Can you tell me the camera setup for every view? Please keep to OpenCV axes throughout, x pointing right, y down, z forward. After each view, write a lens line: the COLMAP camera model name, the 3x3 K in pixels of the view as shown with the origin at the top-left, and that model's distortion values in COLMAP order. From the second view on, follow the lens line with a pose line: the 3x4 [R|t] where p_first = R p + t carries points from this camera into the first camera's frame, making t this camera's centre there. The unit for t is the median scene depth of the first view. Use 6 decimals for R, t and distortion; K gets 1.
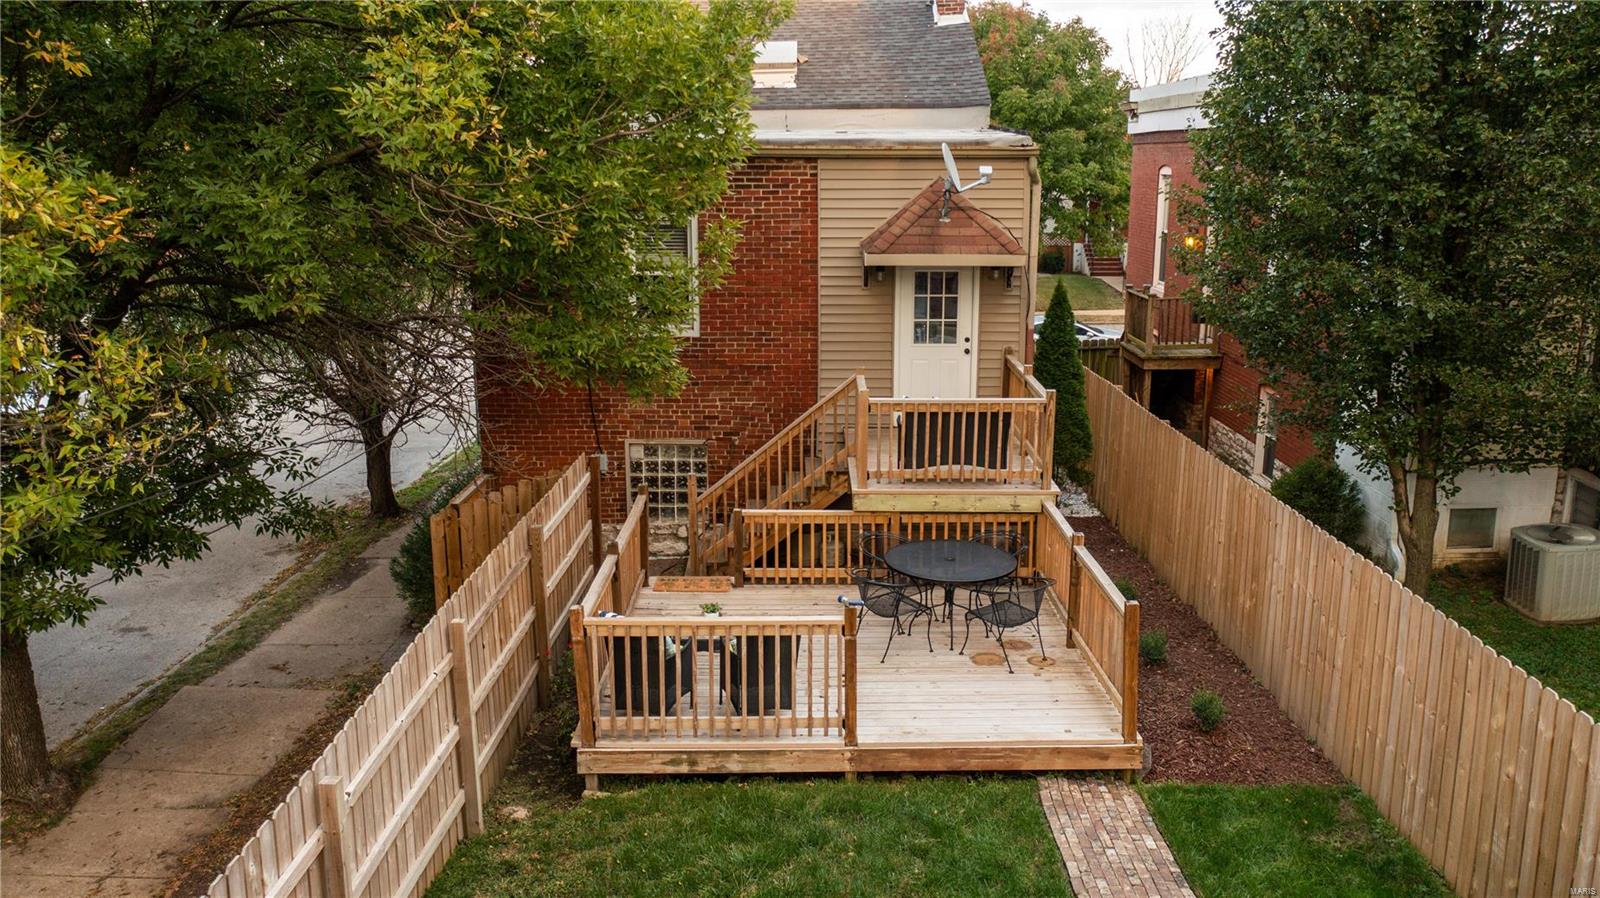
lens RADIAL K [[1260.3, 0, 800.1], [0, 1260.3, 445.2], [0, 0, 1]] dist [0.006627, -0.023040]
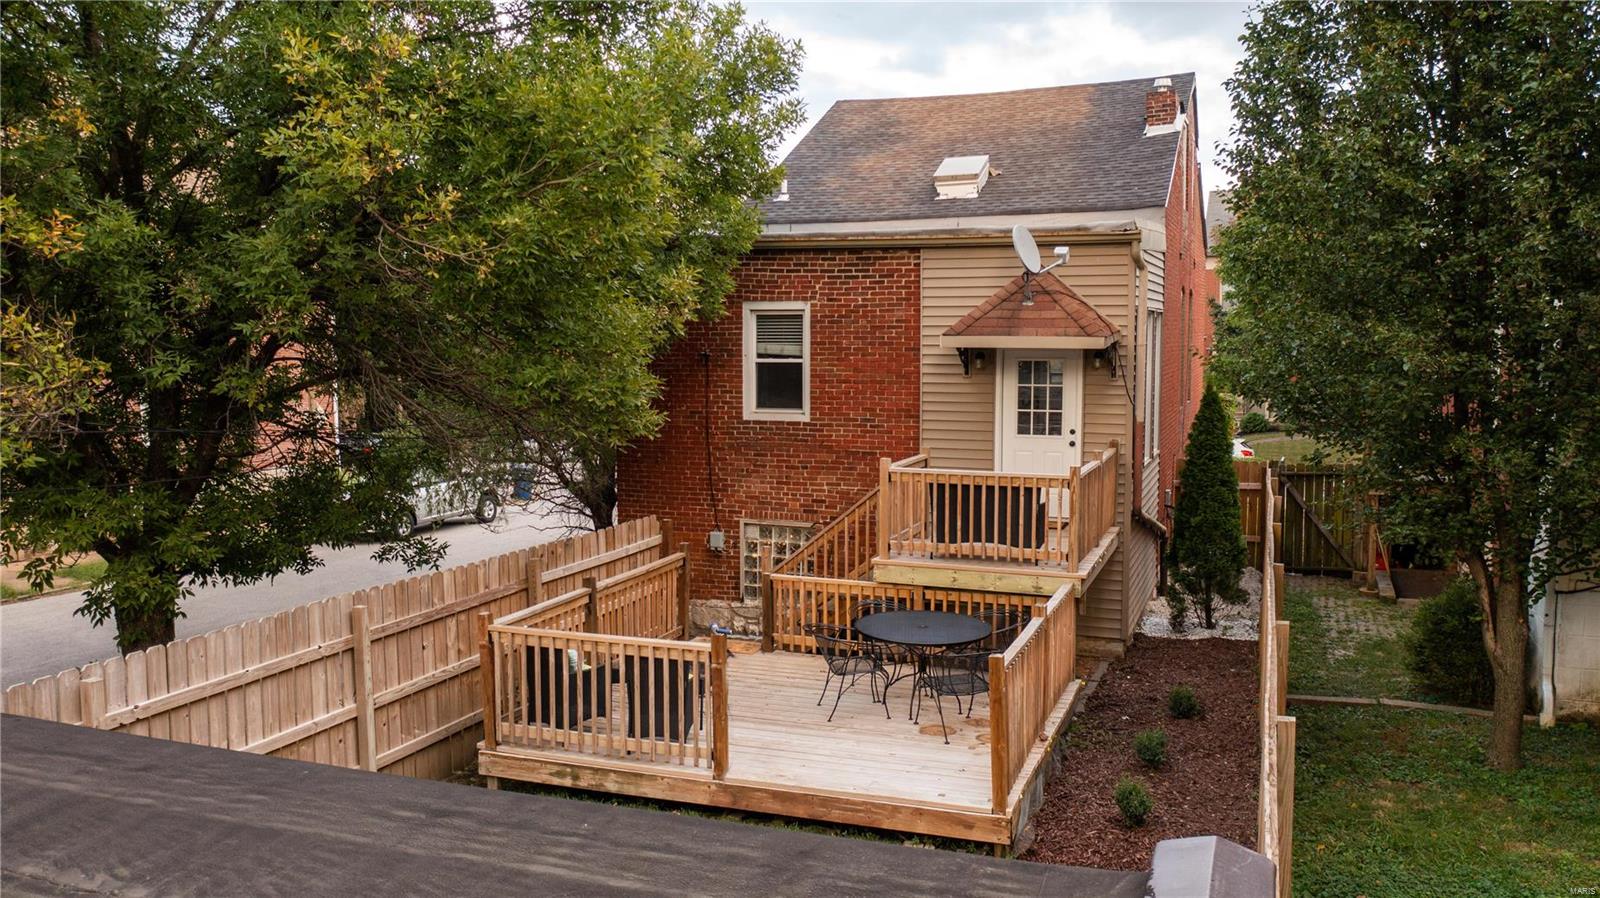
lens RADIAL K [[1260.3, 0, 796.3], [0, 1260.3, 449.0], [0, 0, 1]] dist [0.006627, -0.023040]
pose [[0.939736, 0.034412, -0.340165, 0.279499], [-0.077996, 0.990265, -0.115293, 0.059641], [0.332886, 0.134877, 0.933271, 0.040336]]
